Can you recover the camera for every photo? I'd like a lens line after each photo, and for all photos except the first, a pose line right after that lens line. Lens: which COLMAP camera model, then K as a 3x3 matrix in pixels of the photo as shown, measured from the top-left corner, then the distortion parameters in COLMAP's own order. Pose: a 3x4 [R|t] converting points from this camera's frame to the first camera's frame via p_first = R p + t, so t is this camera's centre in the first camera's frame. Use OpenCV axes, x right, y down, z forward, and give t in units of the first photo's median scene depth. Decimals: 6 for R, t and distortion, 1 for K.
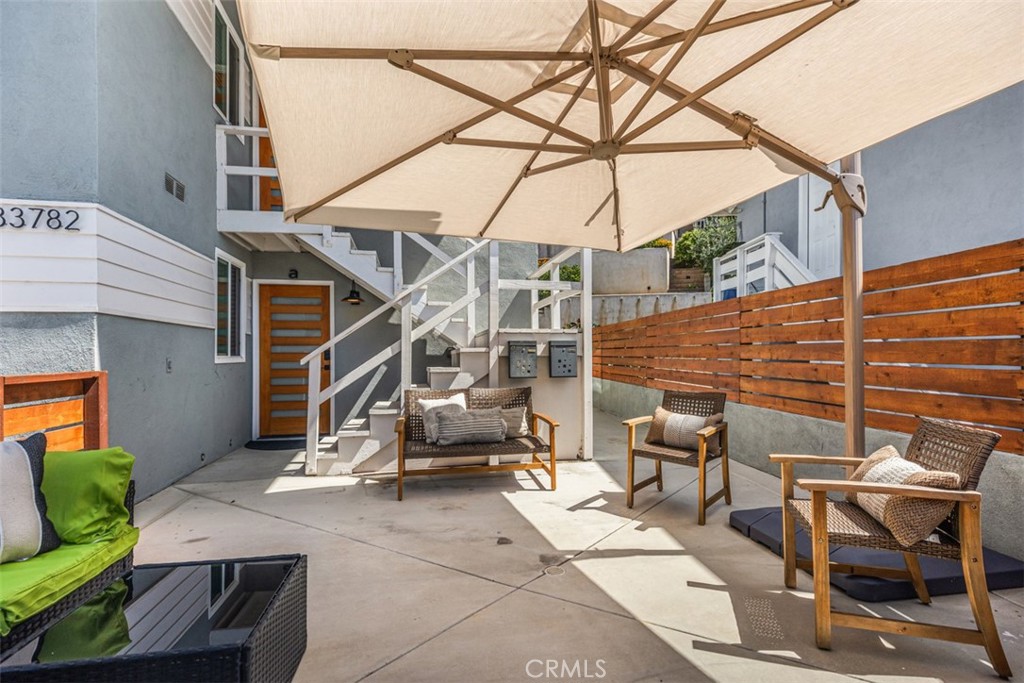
lens RADIAL K [[479.0, 0, 513.4], [0, 479.0, 353.1], [0, 0, 1]] dist [0.004961, -0.000259]
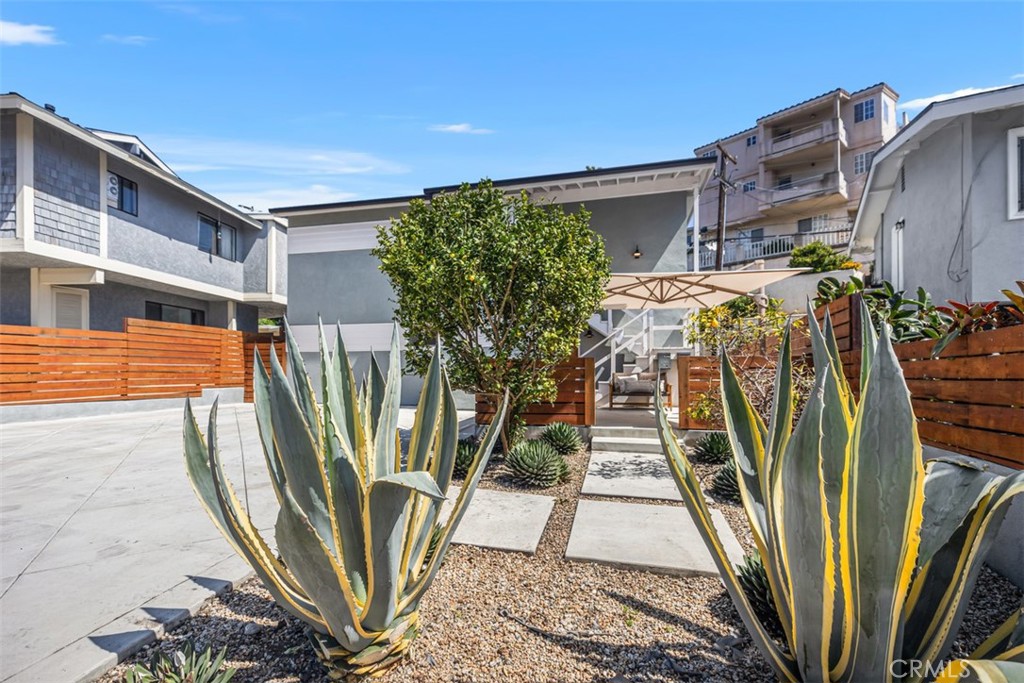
lens RADIAL K [[479.0, 0, 513.4], [0, 479.0, 353.1], [0, 0, 1]] dist [0.004961, -0.000259]
pose [[0.907045, -0.011828, -0.420868, 0.278864], [-0.004159, 0.999305, -0.037048, 0.053895], [0.421013, 0.035354, 0.906365, -1.161591]]
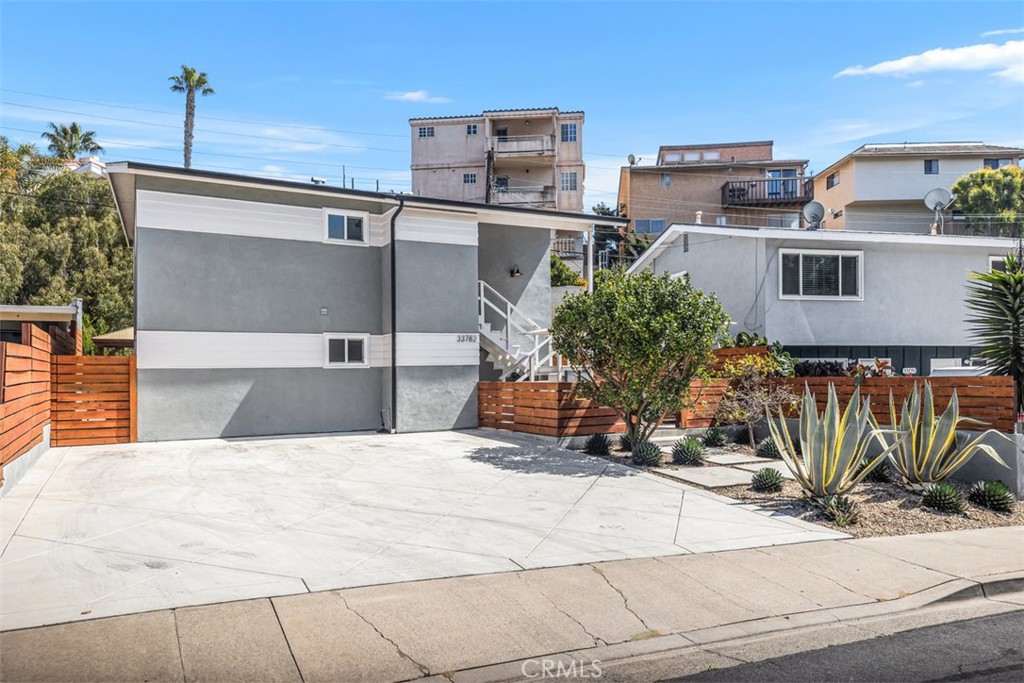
lens RADIAL K [[725.2, 0, 512.0], [0, 725.2, 341.5], [0, 0, 1]] dist [0.012449, 0.003611]
pose [[0.946987, 0.008516, 0.321158, -1.350239], [0.004558, 0.999192, -0.039934, -0.023392], [-0.321239, 0.039281, 0.946183, -2.284972]]
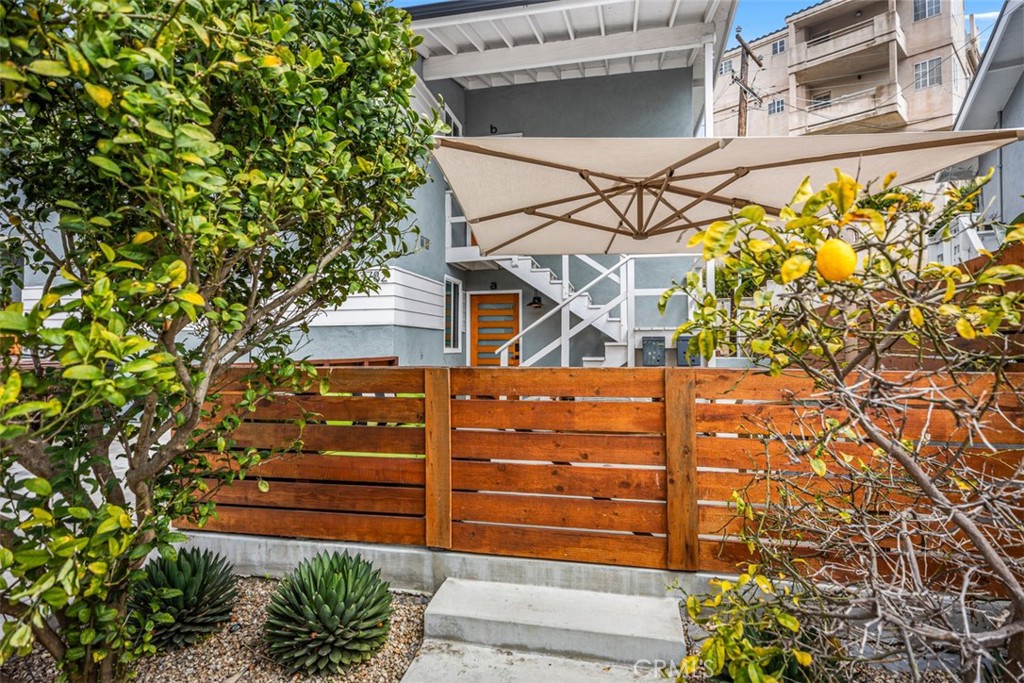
lens RADIAL K [[543.4, 0, 512.0], [0, 543.4, 341.5], [0, 0, 1]] dist [-0.018951, -0.000196]
pose [[0.917060, -0.002169, -0.398744, 0.211268], [-0.000179, 0.999983, -0.005851, -0.003710], [0.398750, 0.005437, 0.917043, -0.402549]]
